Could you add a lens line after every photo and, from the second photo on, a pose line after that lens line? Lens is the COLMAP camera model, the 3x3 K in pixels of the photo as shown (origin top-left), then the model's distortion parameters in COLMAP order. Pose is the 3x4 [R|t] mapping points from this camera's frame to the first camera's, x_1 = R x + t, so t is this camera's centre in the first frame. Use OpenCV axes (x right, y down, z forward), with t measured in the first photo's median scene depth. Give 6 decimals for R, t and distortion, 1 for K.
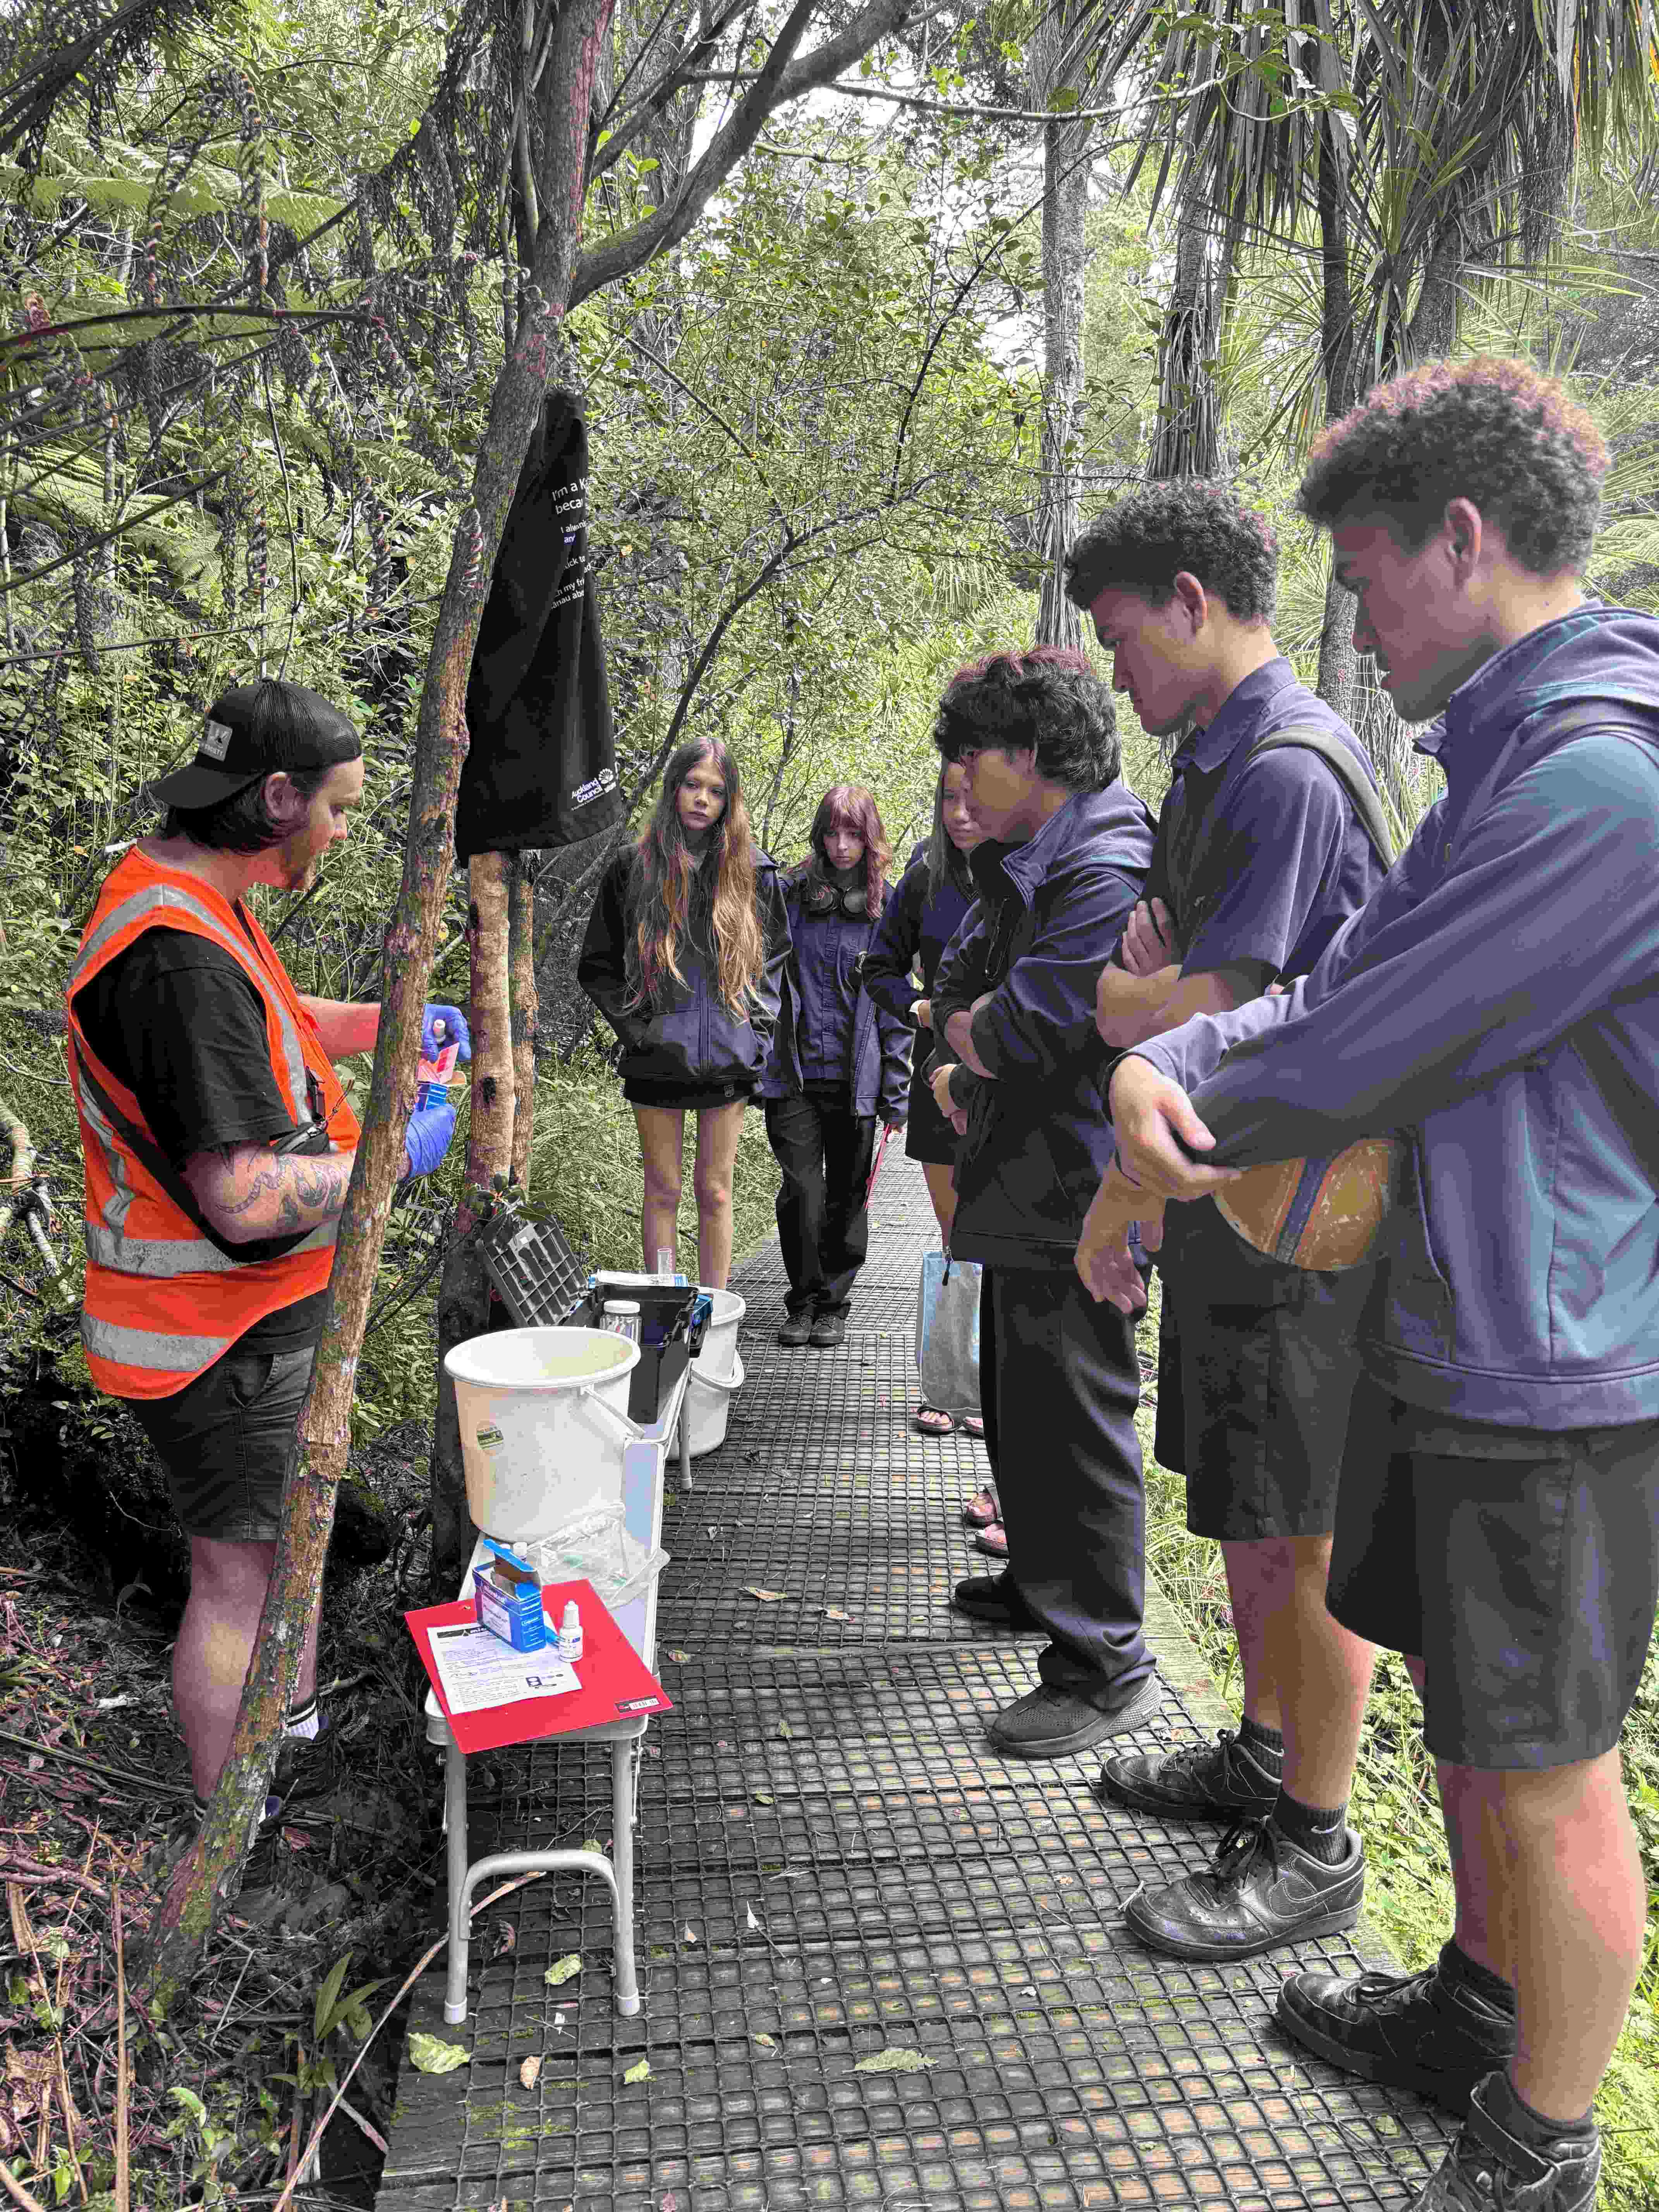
lens RADIAL K [[1668.8, 0, 826.9], [0, 1668.8, 1112.7], [0, 0, 1]] dist [-0.059746, 0.111229]
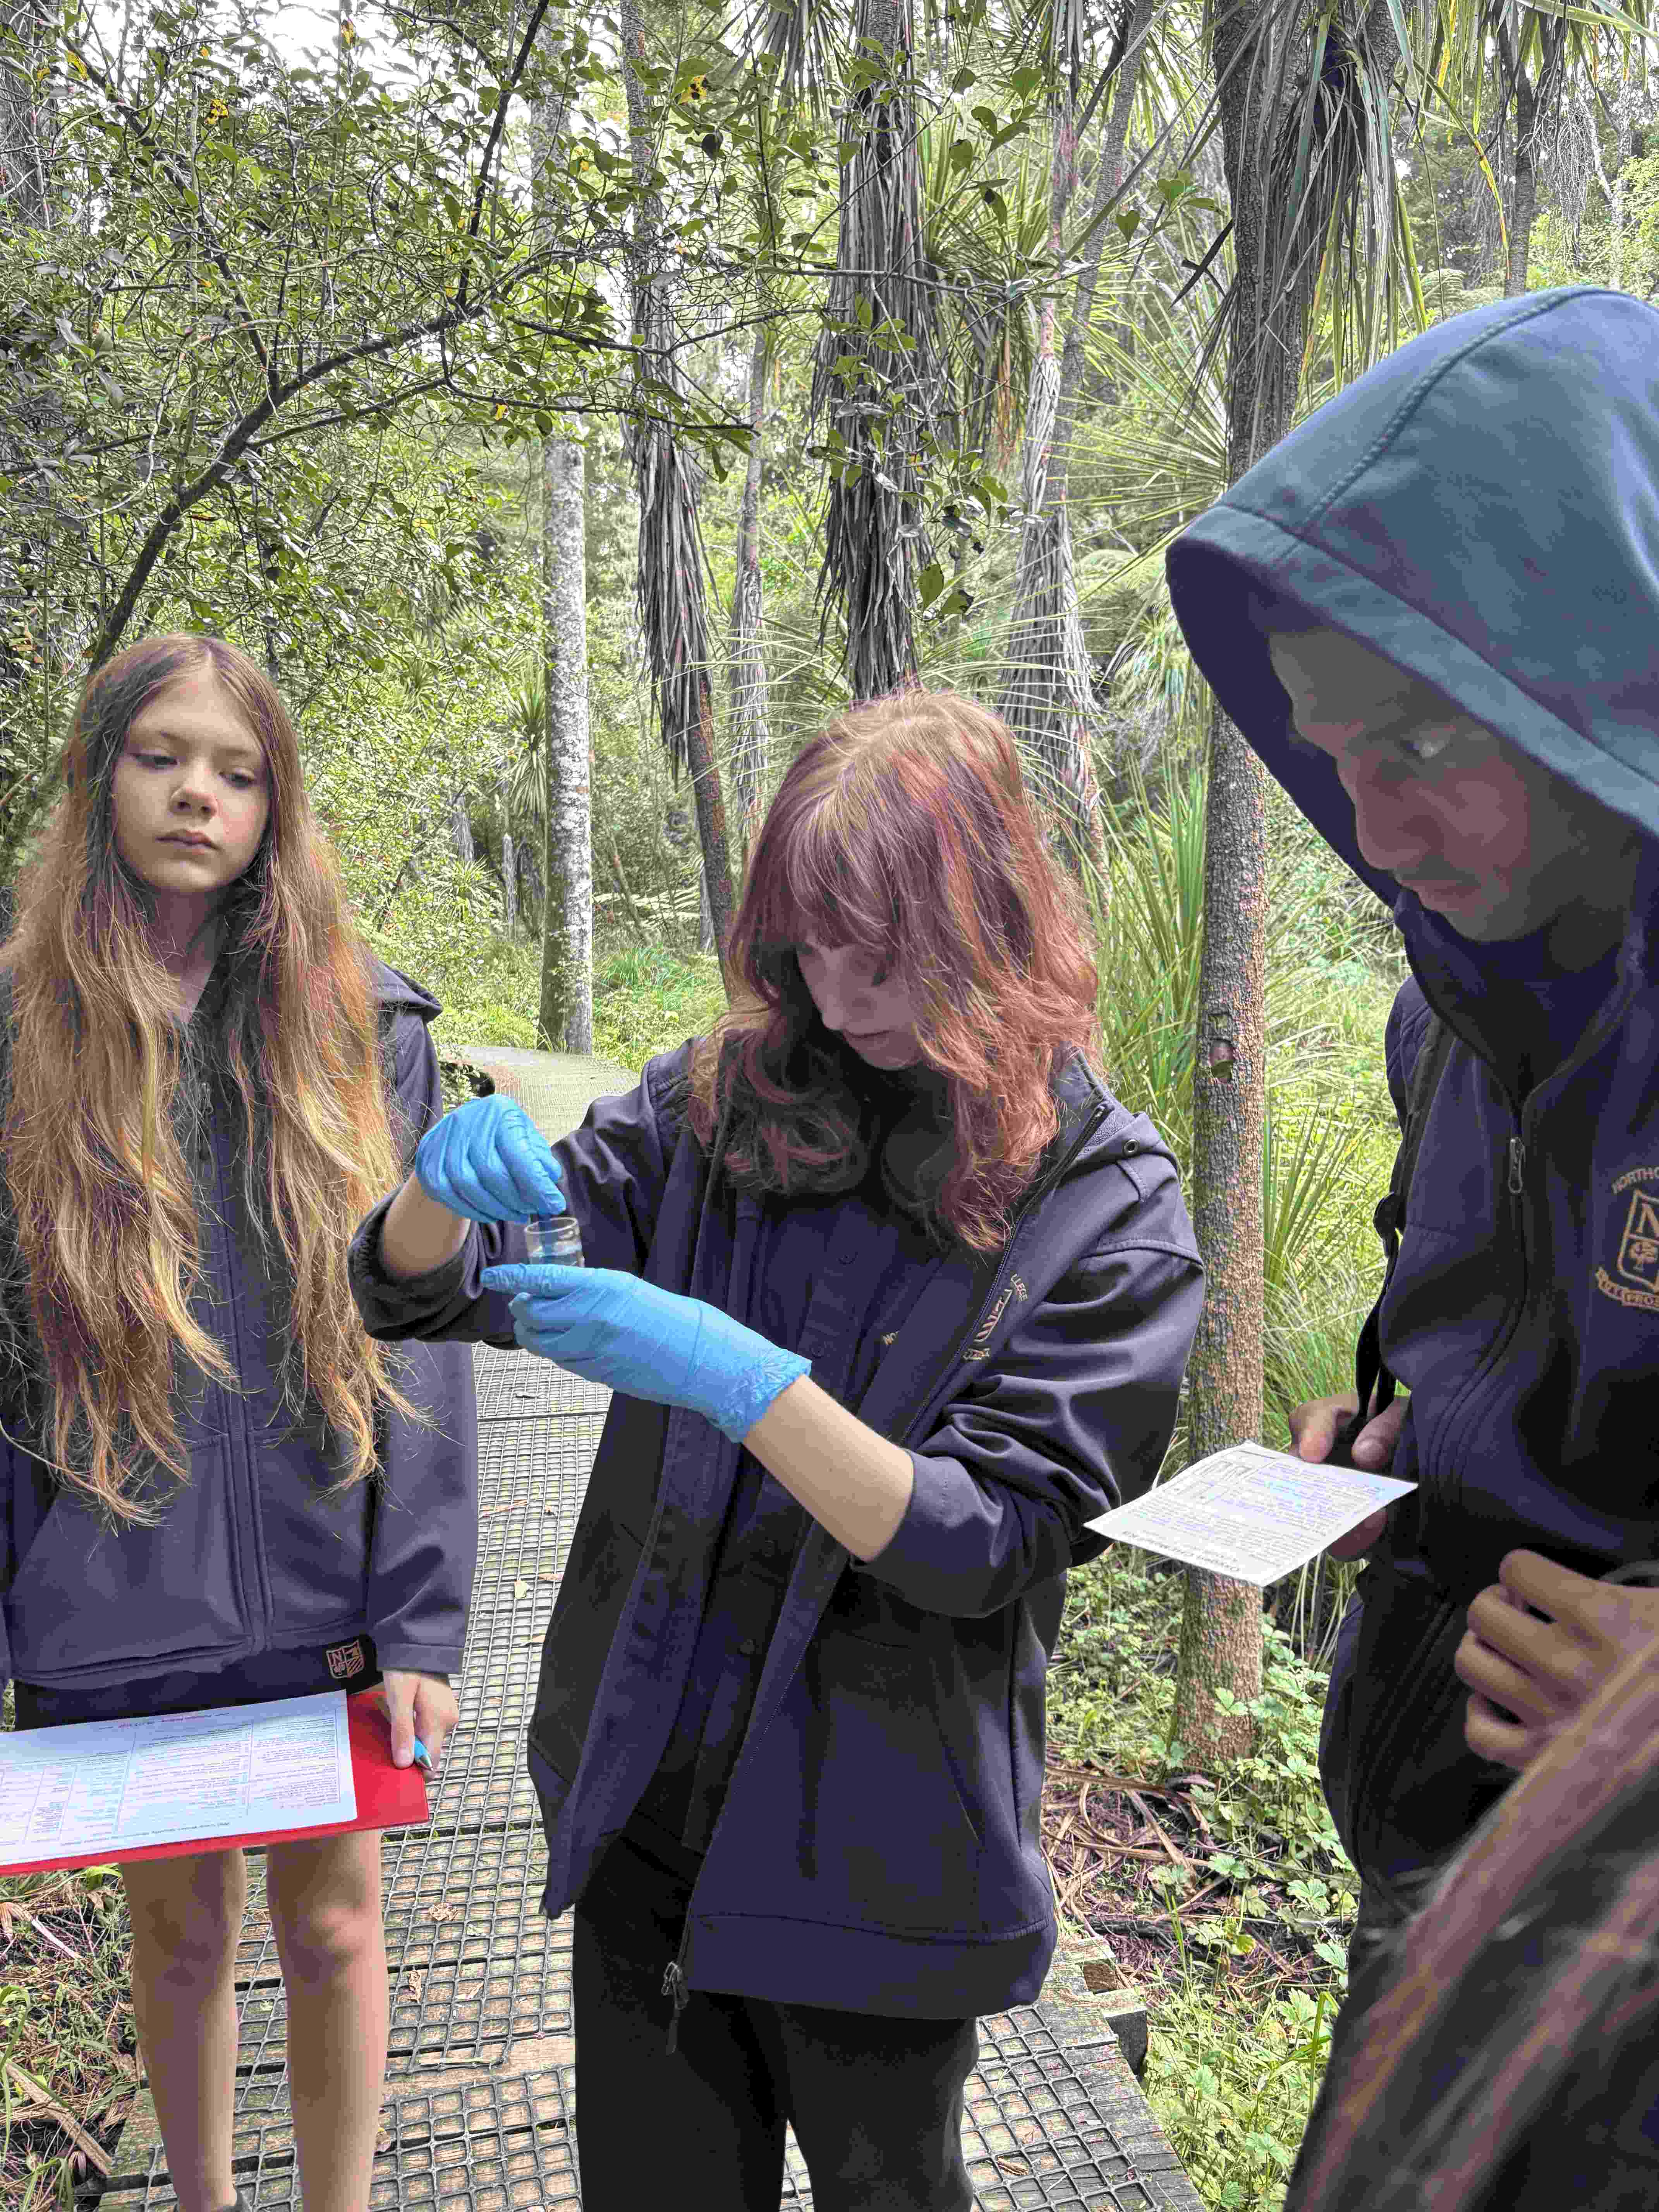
lens RADIAL K [[1668.8, 0, 826.9], [0, 1668.8, 1112.7], [0, 0, 1]] dist [-0.059746, 0.111229]
pose [[0.946788, -0.064190, 0.315392, -0.063353], [0.072275, 0.997287, -0.013990, -0.115410], [-0.313638, 0.036040, 0.948859, 0.667113]]
